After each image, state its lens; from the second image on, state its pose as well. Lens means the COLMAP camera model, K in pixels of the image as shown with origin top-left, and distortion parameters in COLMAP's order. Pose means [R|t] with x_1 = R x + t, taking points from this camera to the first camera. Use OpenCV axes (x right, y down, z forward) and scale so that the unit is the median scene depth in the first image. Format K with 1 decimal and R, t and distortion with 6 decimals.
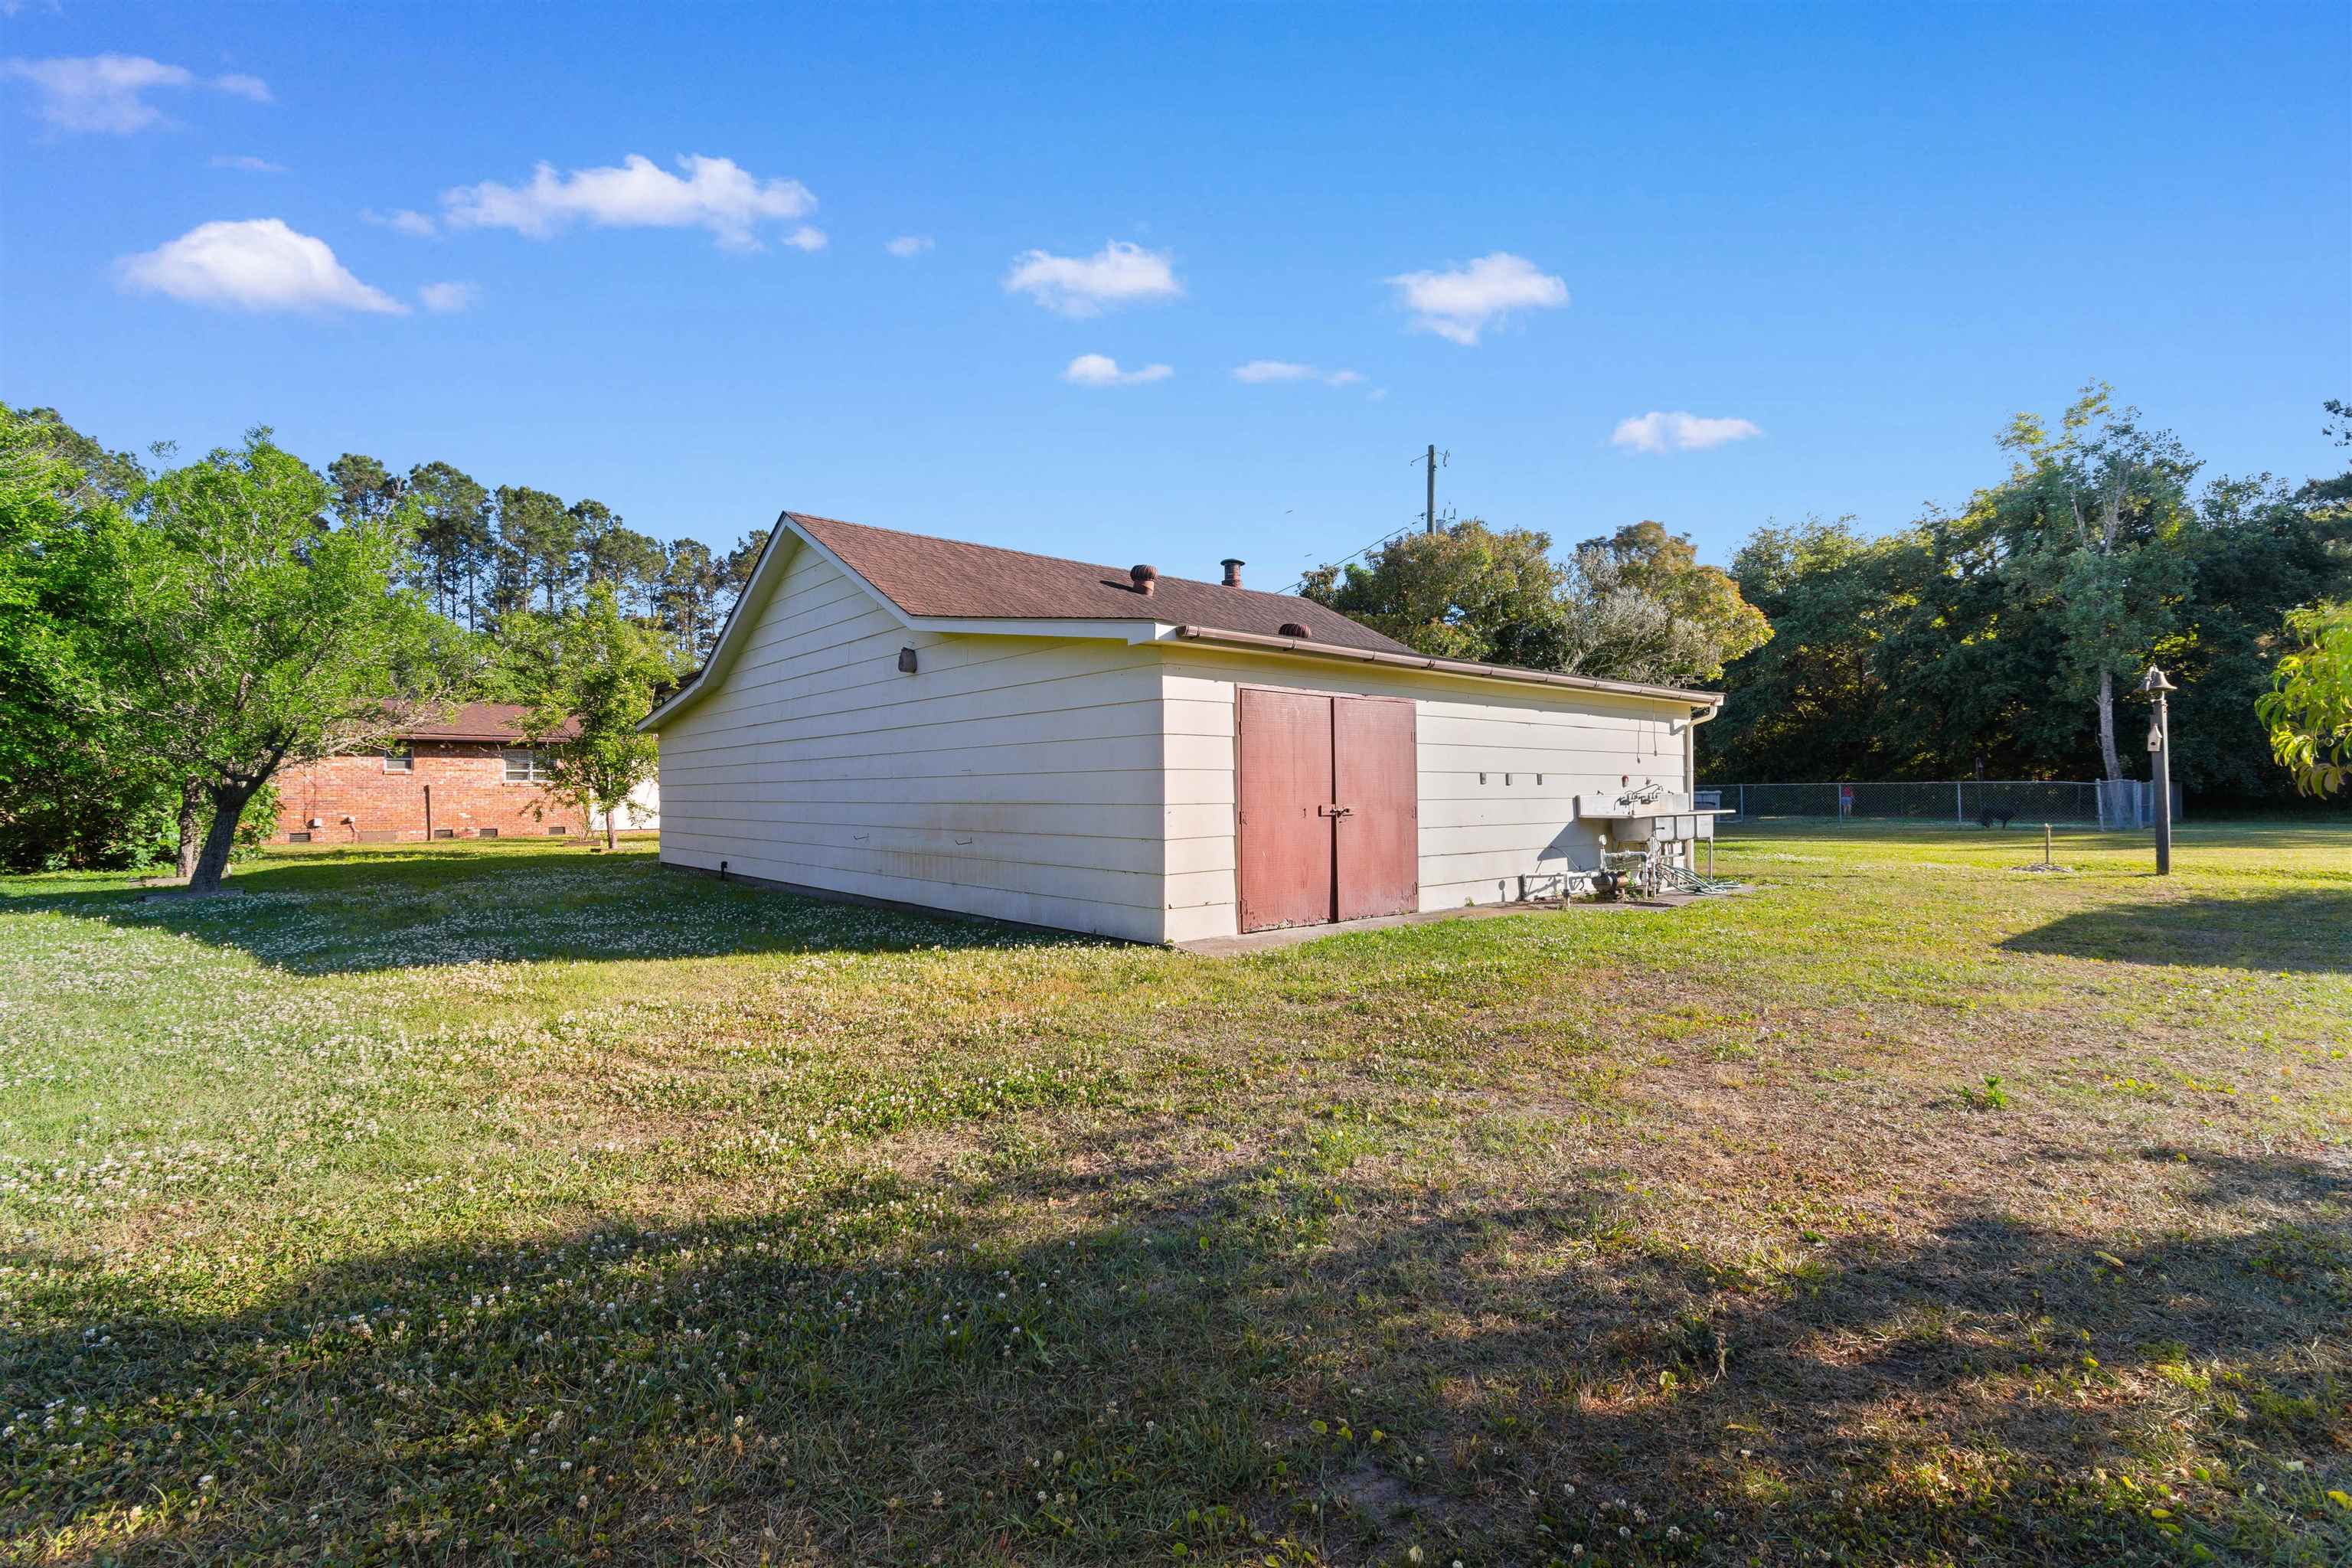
lens RADIAL K [[1042.1, 0, 1176.0], [0, 1042.1, 784.0], [0, 0, 1]] dist [0.000250, -0.000101]
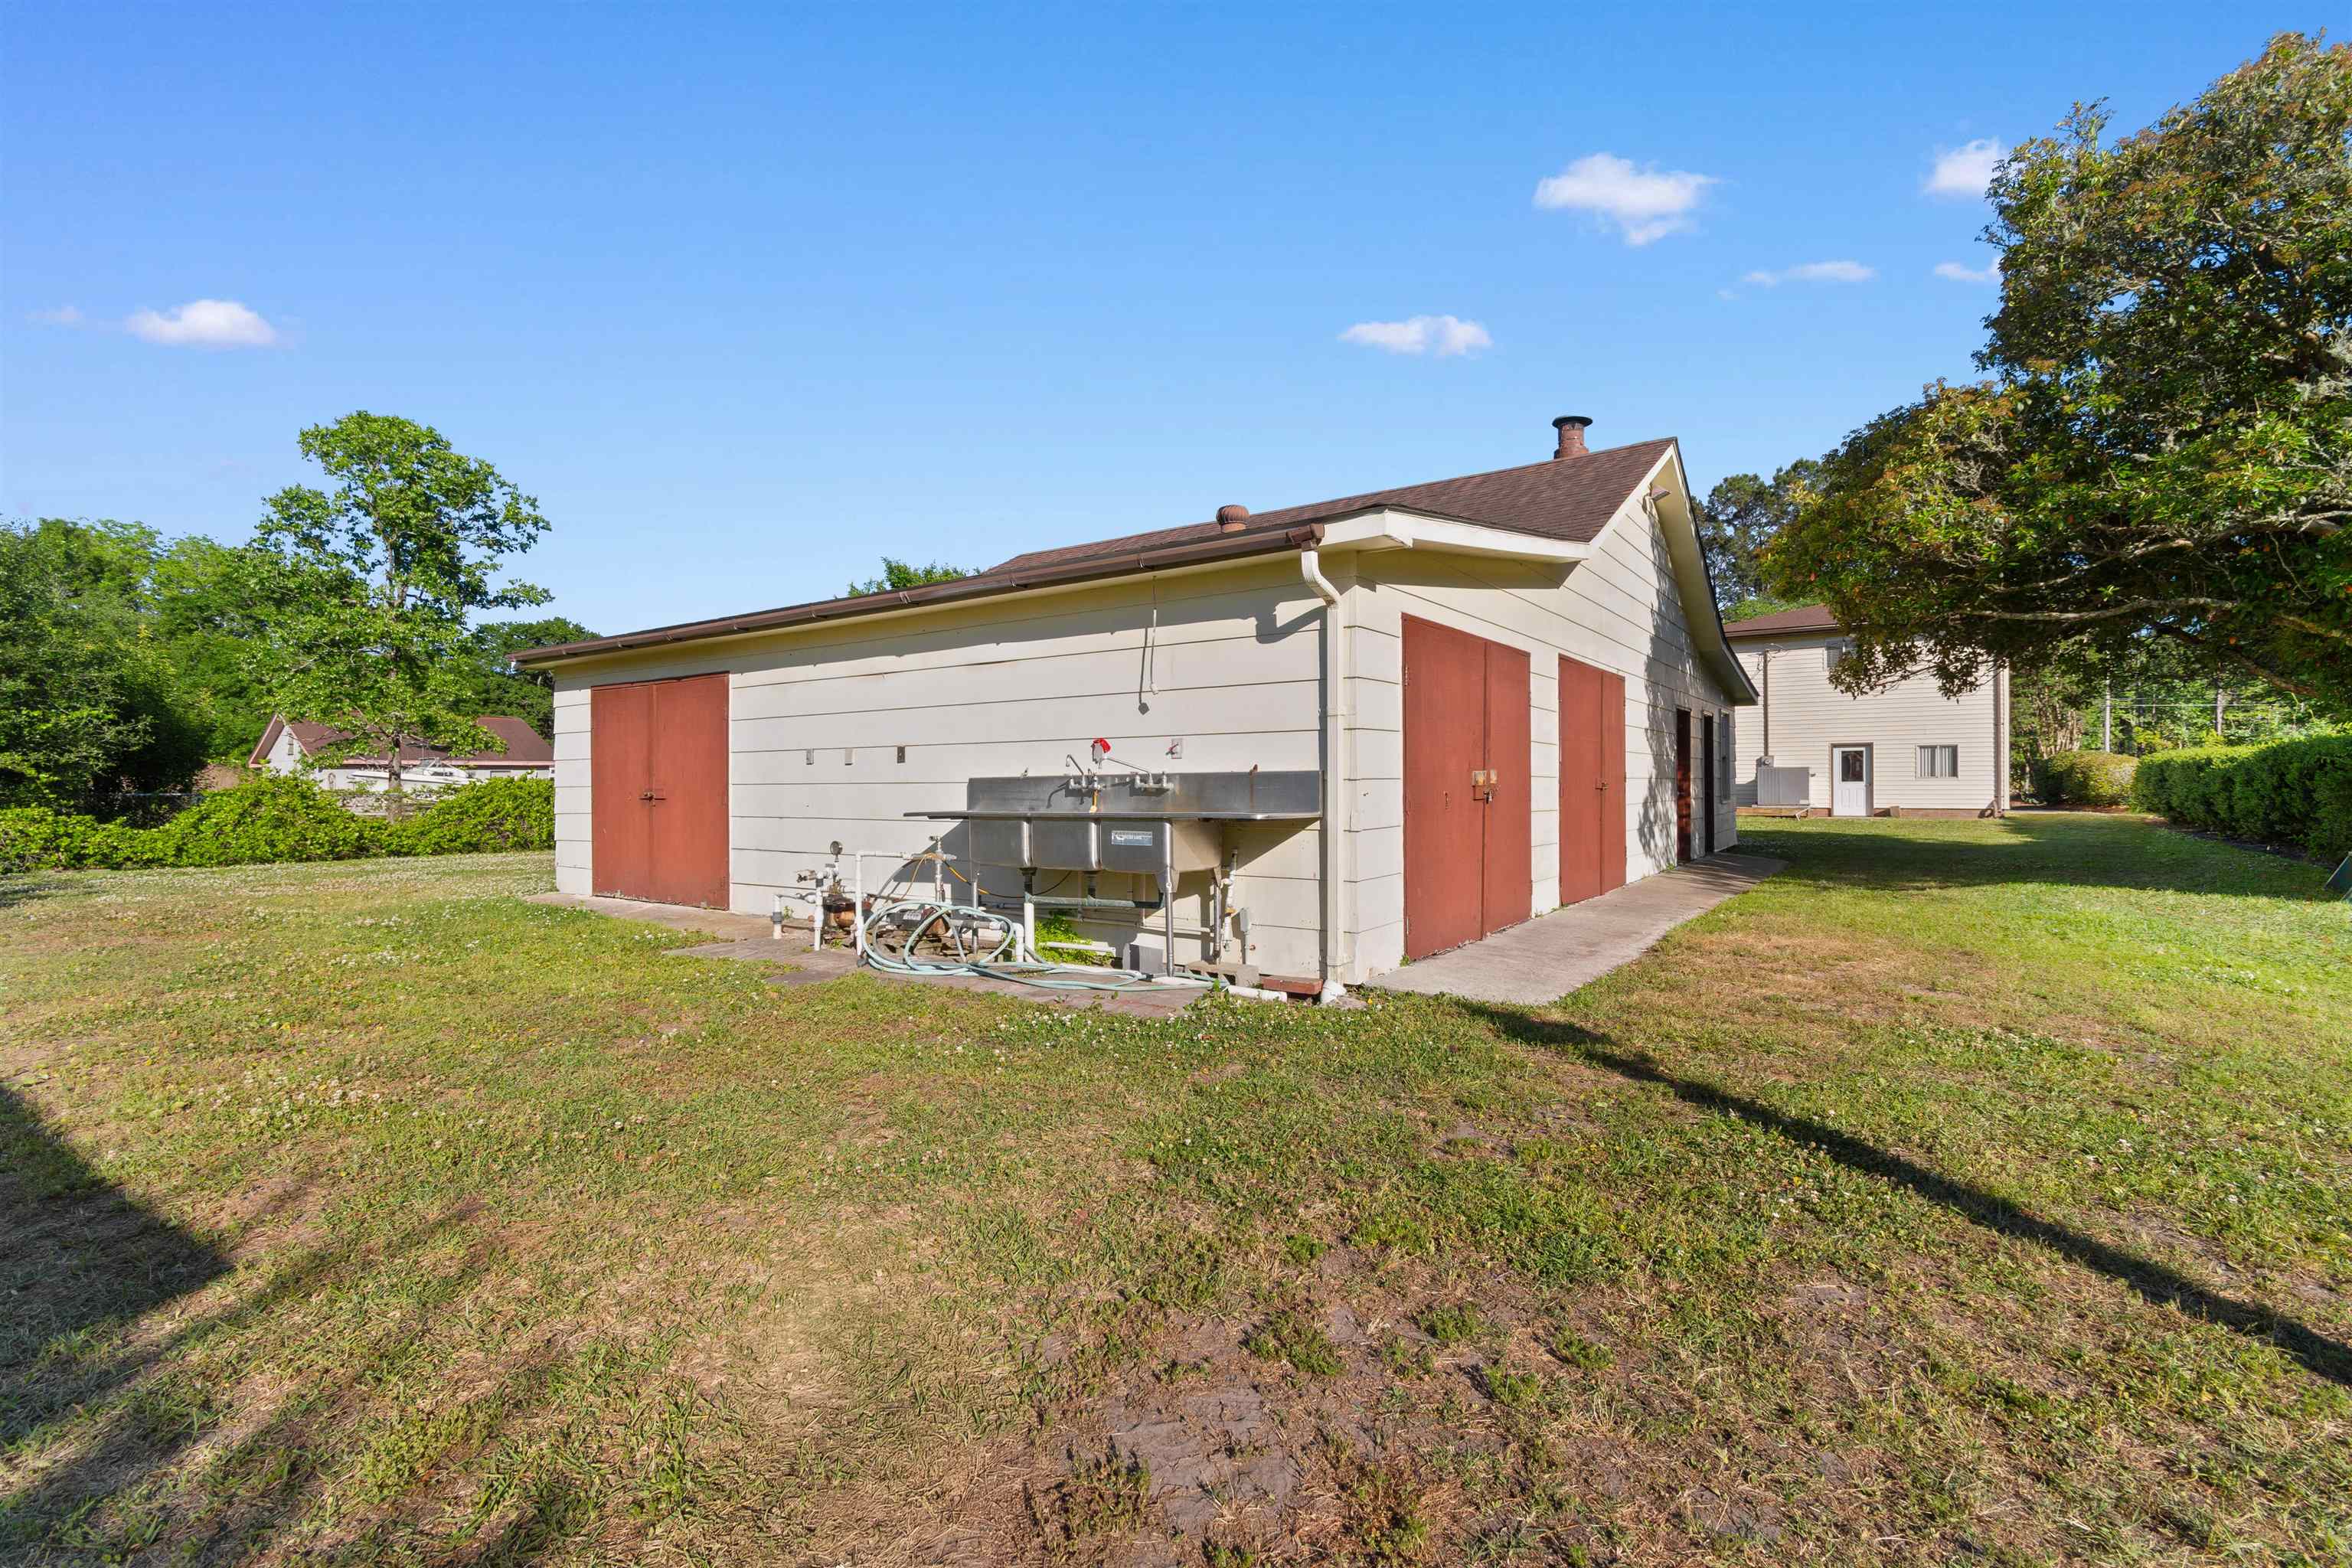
lens RADIAL K [[1042.1, 0, 1176.0], [0, 1042.1, 784.0], [0, 0, 1]] dist [0.000250, -0.000101]
pose [[0.287426, 0.004674, -0.957791, 1.060799], [0.021351, 0.999708, 0.011286, 0.011030], [0.957565, -0.023693, 0.287243, 0.975834]]
